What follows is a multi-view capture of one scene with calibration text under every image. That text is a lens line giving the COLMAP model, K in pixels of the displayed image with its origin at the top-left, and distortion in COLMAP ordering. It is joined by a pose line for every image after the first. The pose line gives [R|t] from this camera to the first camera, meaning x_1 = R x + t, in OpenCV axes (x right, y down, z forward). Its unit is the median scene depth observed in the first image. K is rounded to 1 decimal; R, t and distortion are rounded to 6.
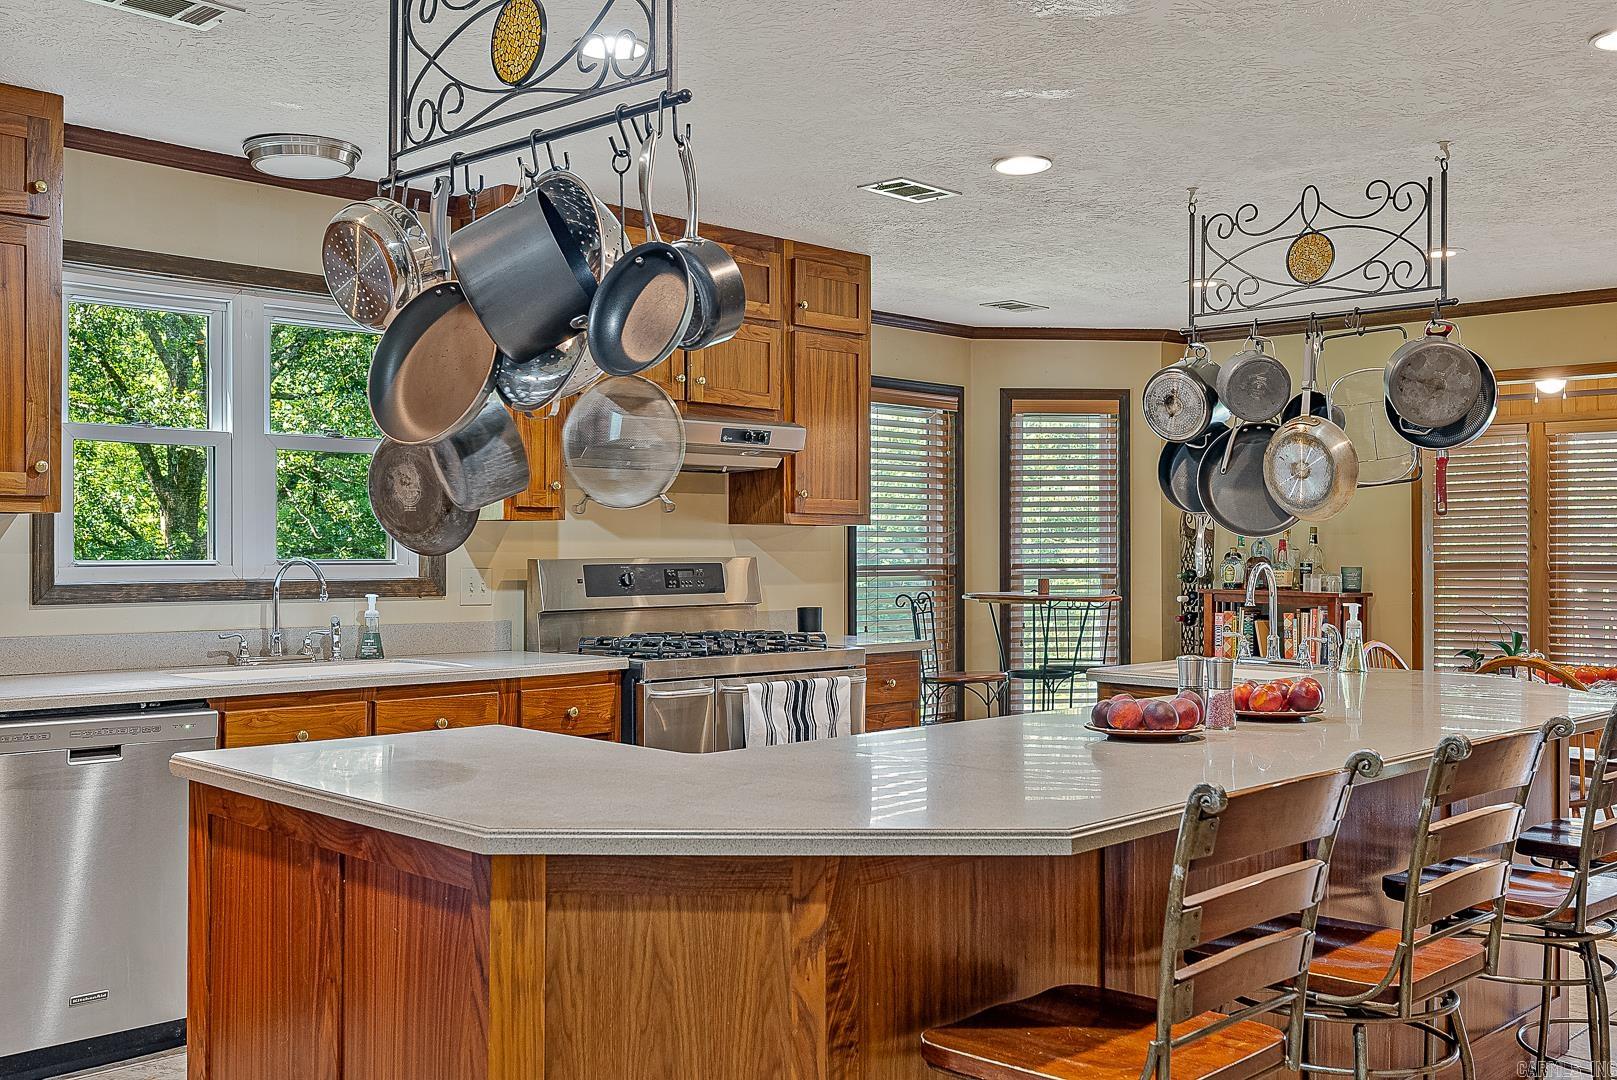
lens RADIAL K [[1510.5, 0, 800.4], [0, 1510.5, 546.2], [0, 0, 1]] dist [0.014478, 0.000000]
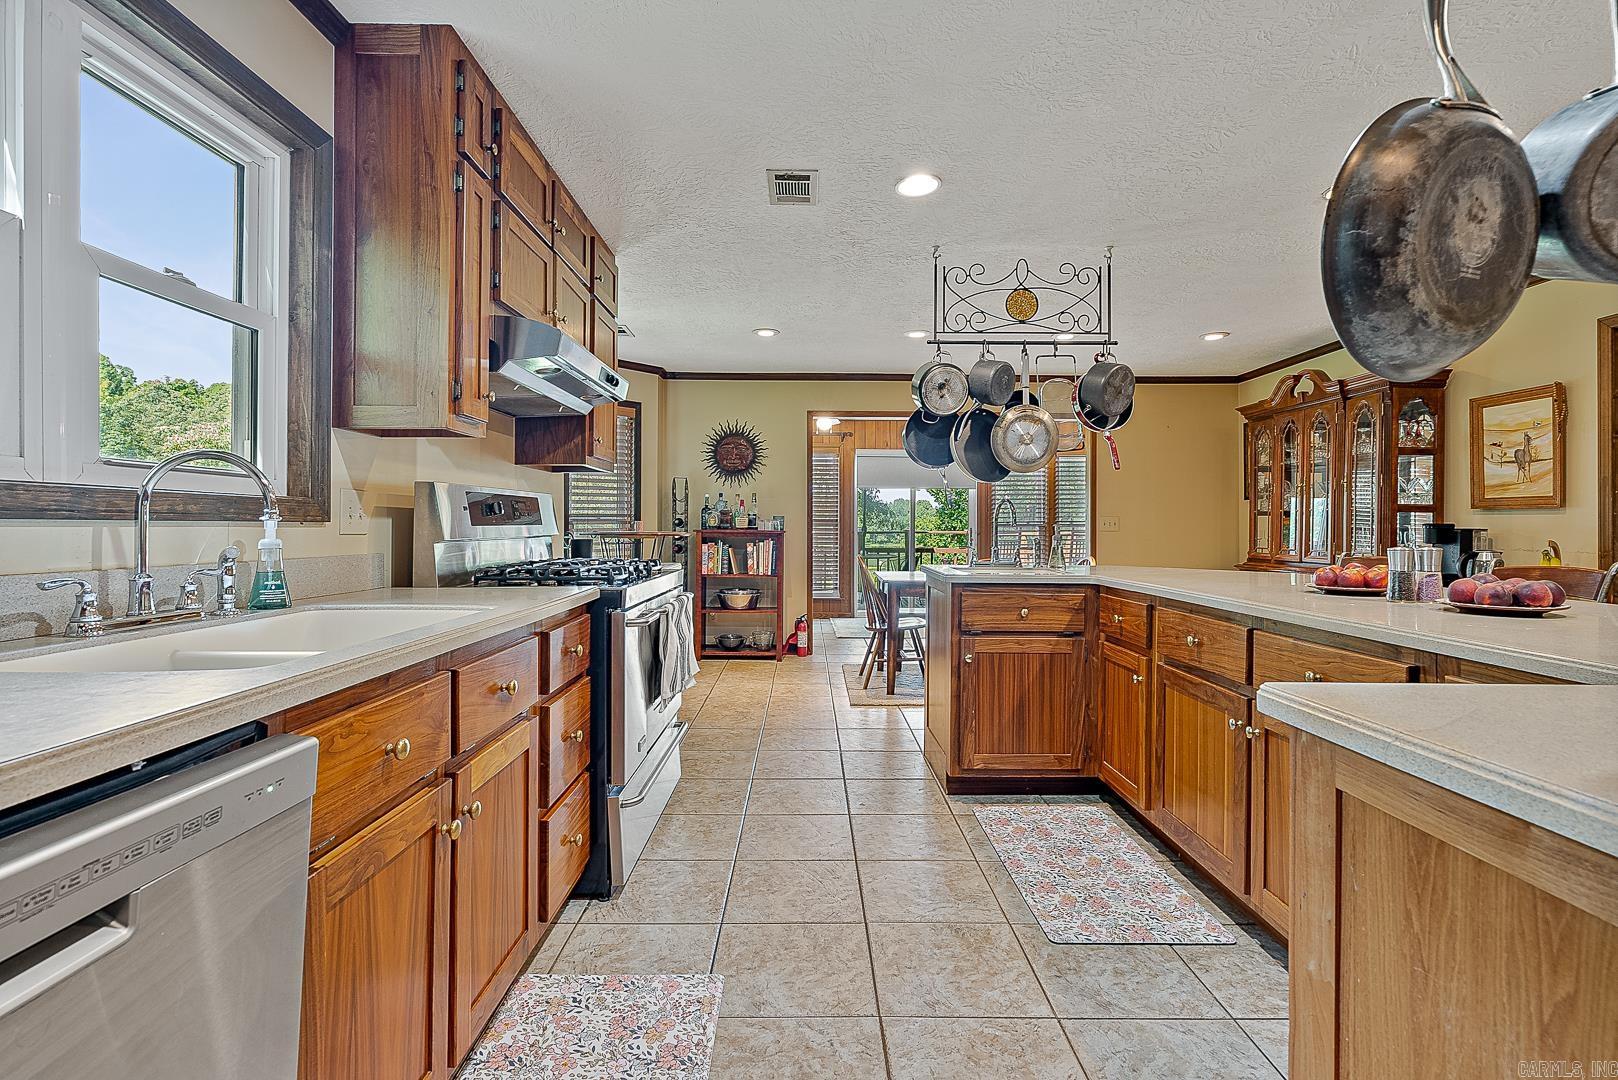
lens RADIAL K [[751.3, 0, 816.7], [0, 751.3, 520.2], [0, 0, 1]] dist [-0.002934, 0.002680]
pose [[0.717679, 0.005182, 0.696354, -0.353650], [-0.004345, 0.999986, -0.002963, 0.034693], [-0.696360, -0.000899, 0.717692, 0.593752]]
